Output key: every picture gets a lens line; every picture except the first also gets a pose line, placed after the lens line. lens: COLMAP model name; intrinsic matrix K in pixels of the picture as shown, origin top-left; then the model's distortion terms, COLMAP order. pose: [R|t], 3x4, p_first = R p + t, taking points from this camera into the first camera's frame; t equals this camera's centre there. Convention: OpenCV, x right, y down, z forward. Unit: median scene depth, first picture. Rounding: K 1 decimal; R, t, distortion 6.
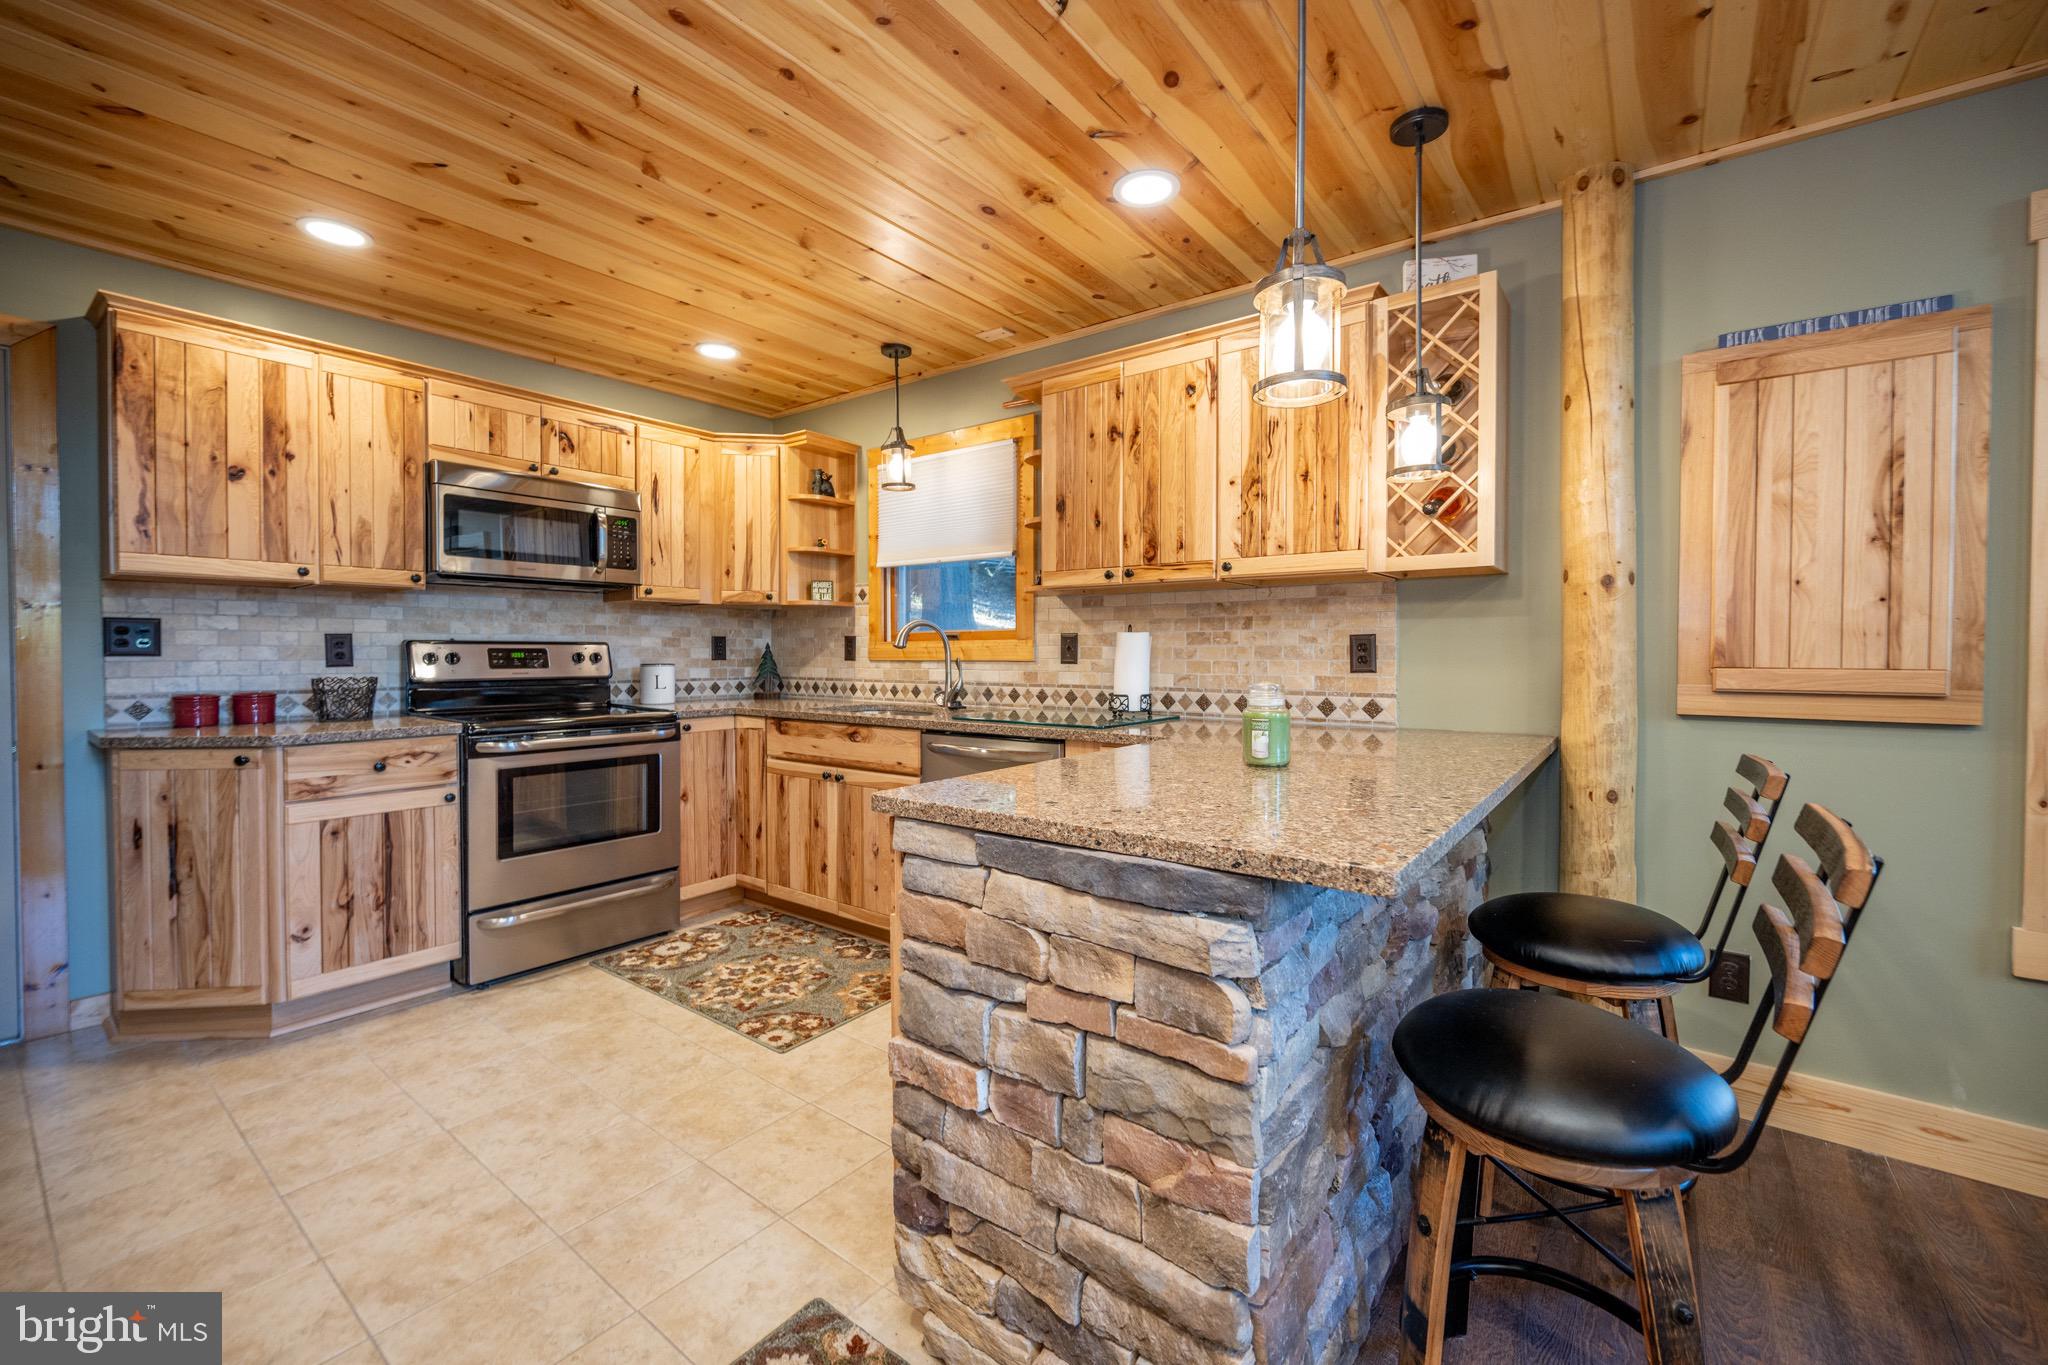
lens RADIAL K [[854.9, 0, 1013.6], [0, 854.9, 664.8], [0, 0, 1]] dist [-0.005059, 0.000550]
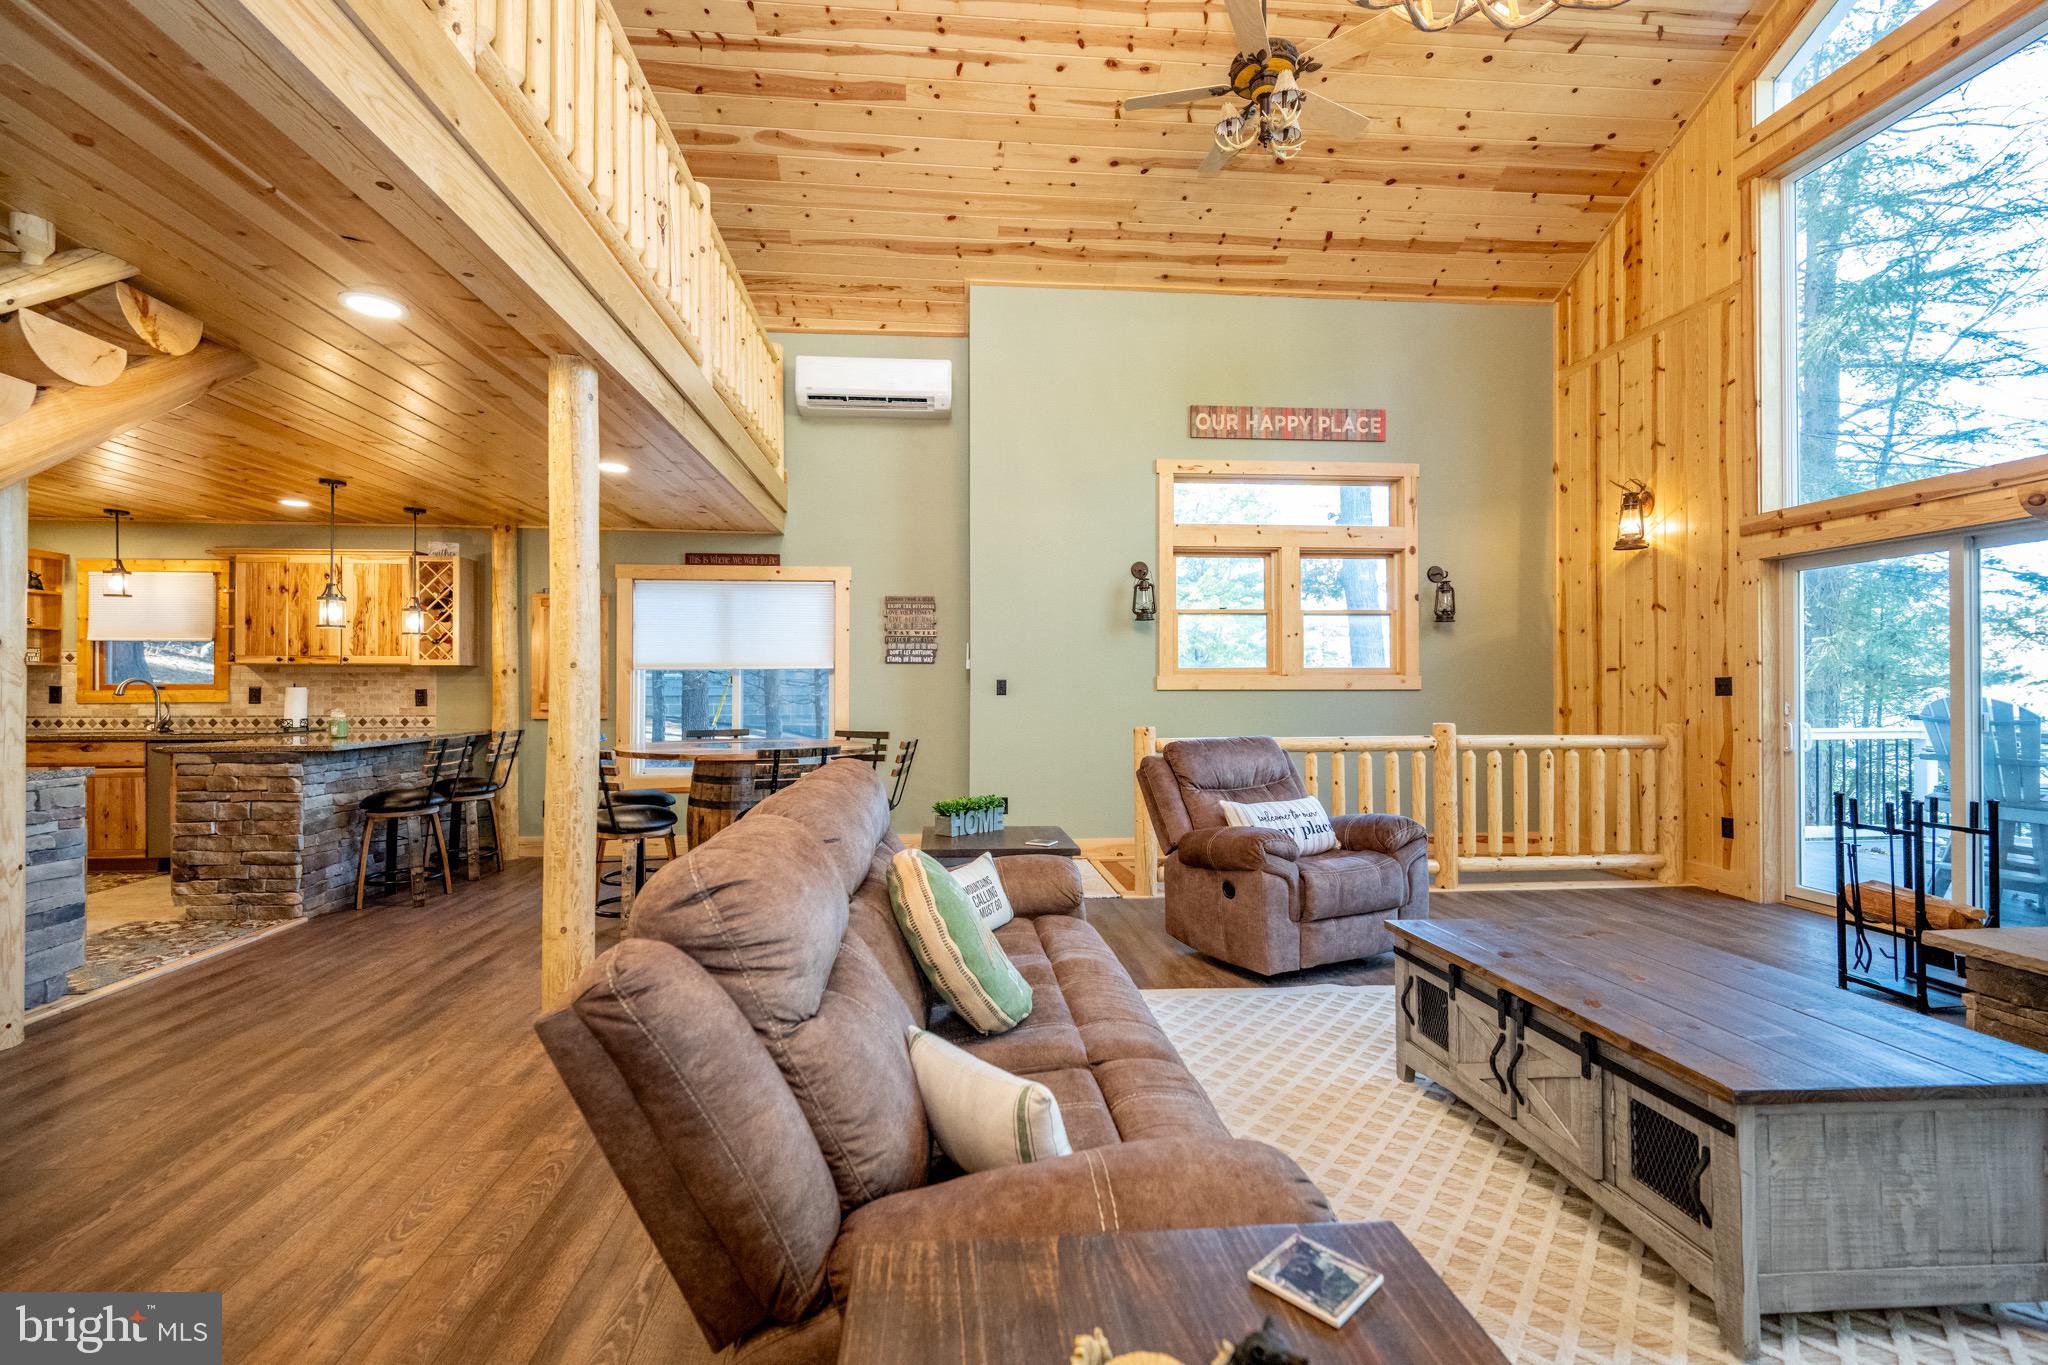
lens RADIAL K [[894.4, 0, 1016.1], [0, 894.4, 679.5], [0, 0, 1]] dist [0.001319, -0.002311]
pose [[0.728321, 0.005845, 0.685211, -0.066644], [0.010173, 0.999761, -0.019341, 0.000396], [-0.685160, 0.021057, 0.728088, -1.698084]]
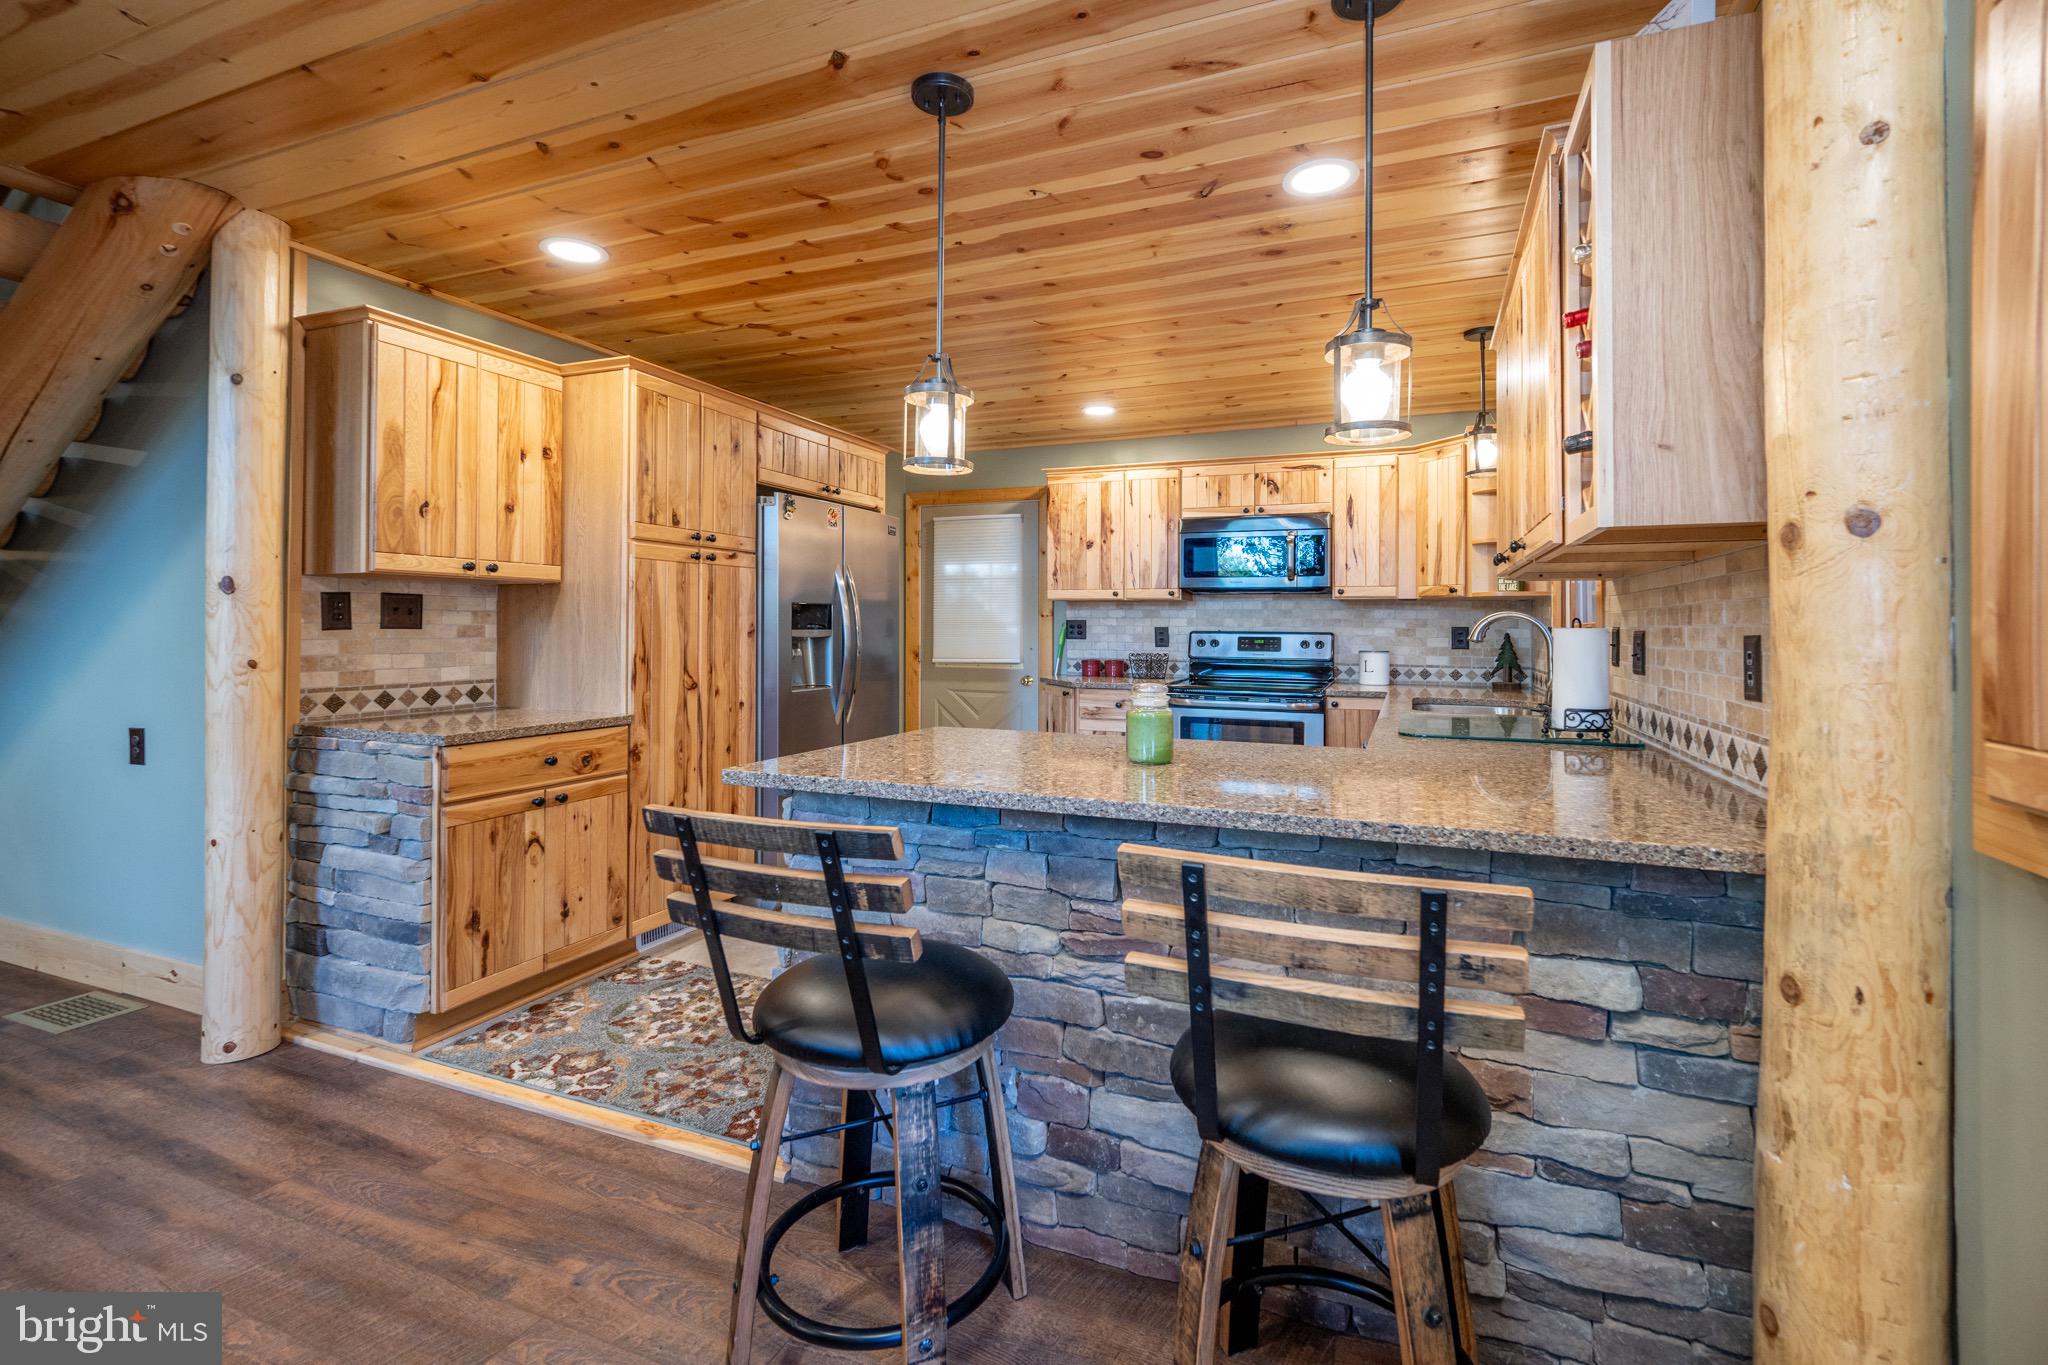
lens RADIAL K [[854.9, 0, 1095.7], [0, 854.9, 605.4], [0, 0, 1]] dist [-0.005059, 0.000550]
pose [[0.303559, -0.023452, -0.952524, 0.800732], [-0.023613, 0.999205, -0.032127, -0.023412], [0.952520, 0.032244, 0.302764, 0.378471]]
